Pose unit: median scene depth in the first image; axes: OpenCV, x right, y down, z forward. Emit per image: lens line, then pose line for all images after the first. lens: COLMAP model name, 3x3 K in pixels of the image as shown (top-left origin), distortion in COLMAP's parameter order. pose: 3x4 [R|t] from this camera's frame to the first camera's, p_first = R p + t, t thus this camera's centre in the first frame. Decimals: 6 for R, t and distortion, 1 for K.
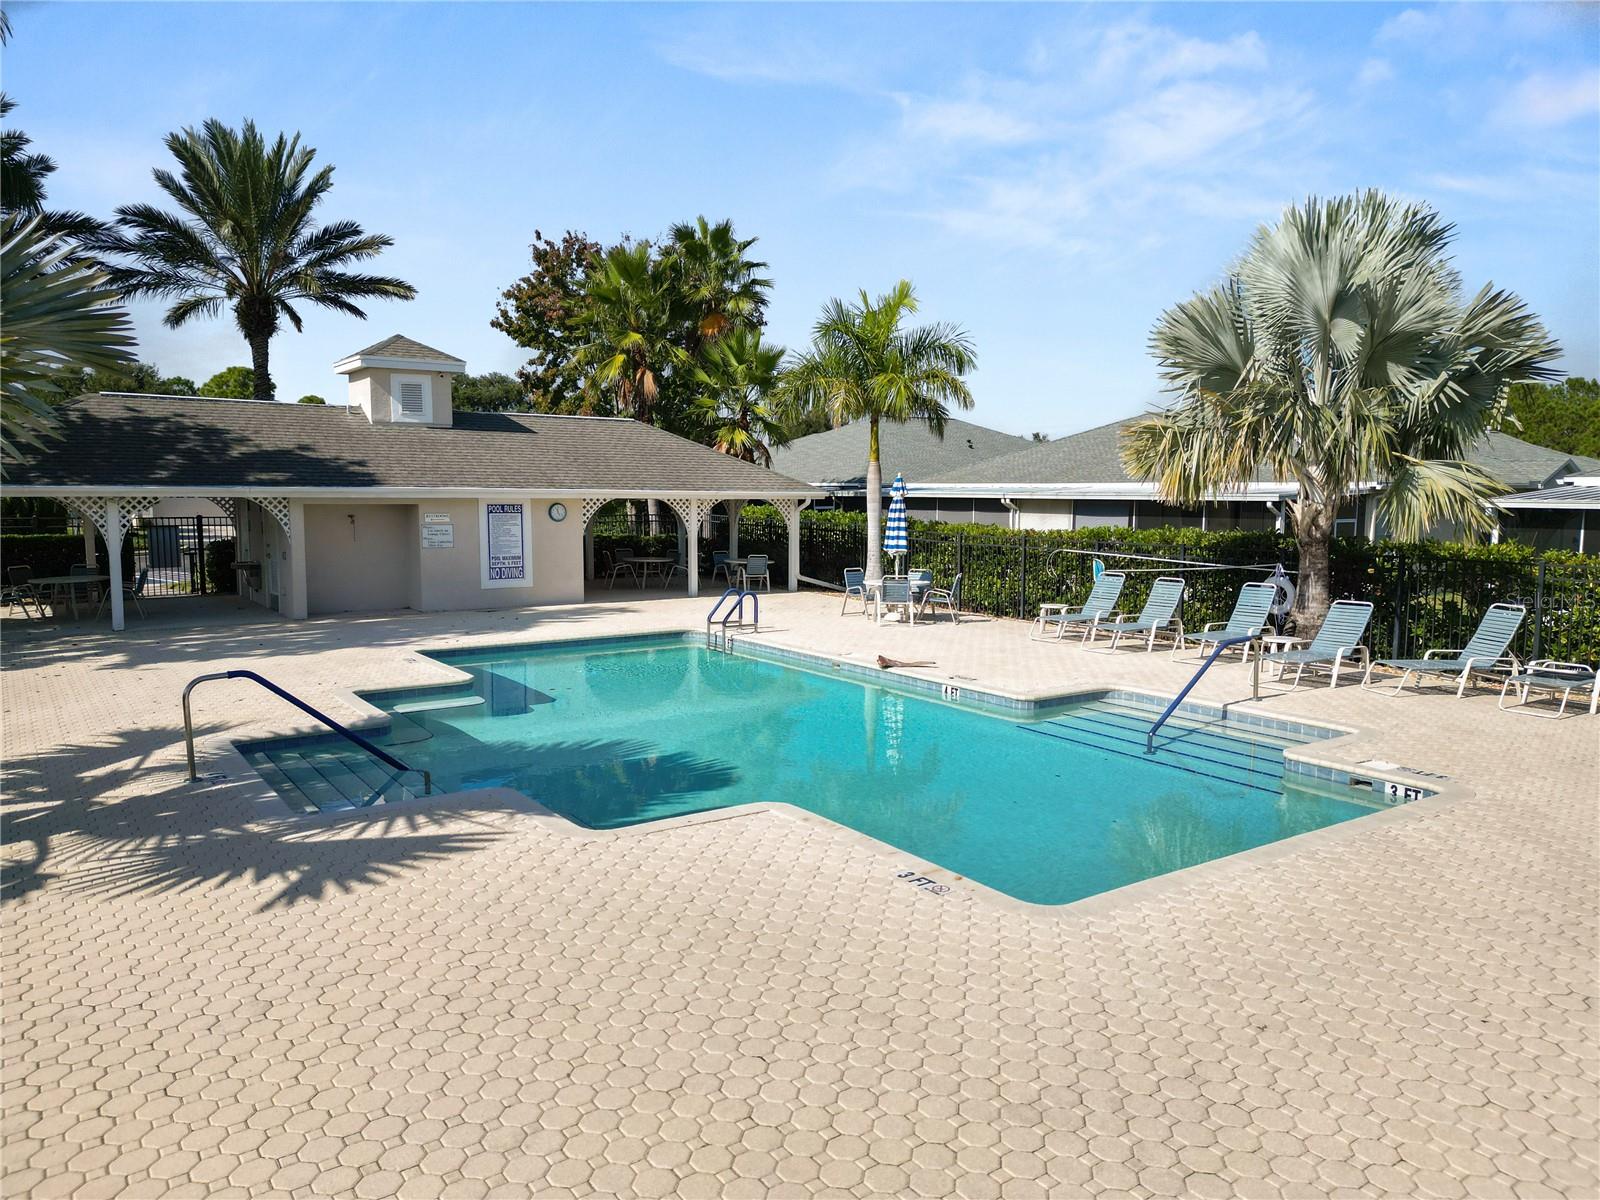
lens RADIAL K [[1122.9, 0, 794.2], [0, 1122.9, 599.3], [0, 0, 1]] dist [0.068327, -0.071081]
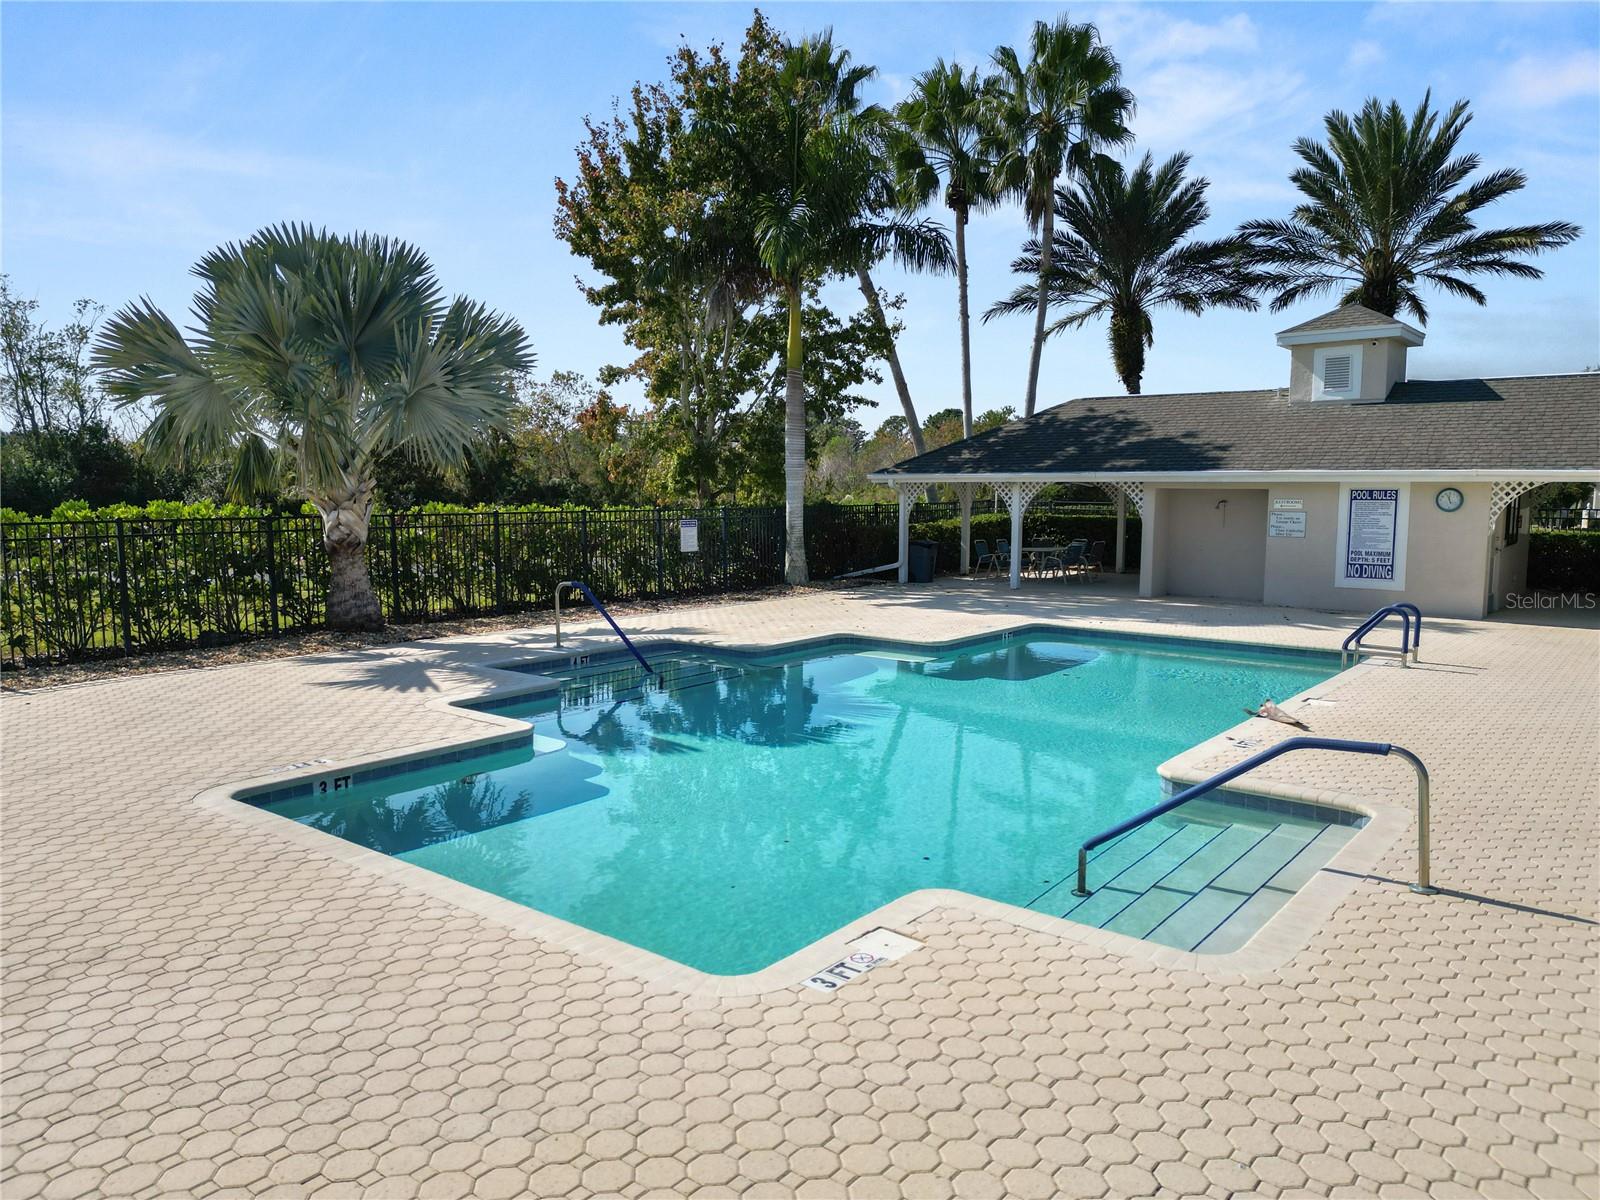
lens RADIAL K [[1122.9, 0, 794.2], [0, 1122.9, 599.3], [0, 0, 1]] dist [0.068327, -0.071081]
pose [[0.292308, 0.096035, -0.951490, 0.435704], [-0.095108, 0.992932, 0.071000, -0.022204], [0.951583, 0.069740, 0.299376, 0.341043]]
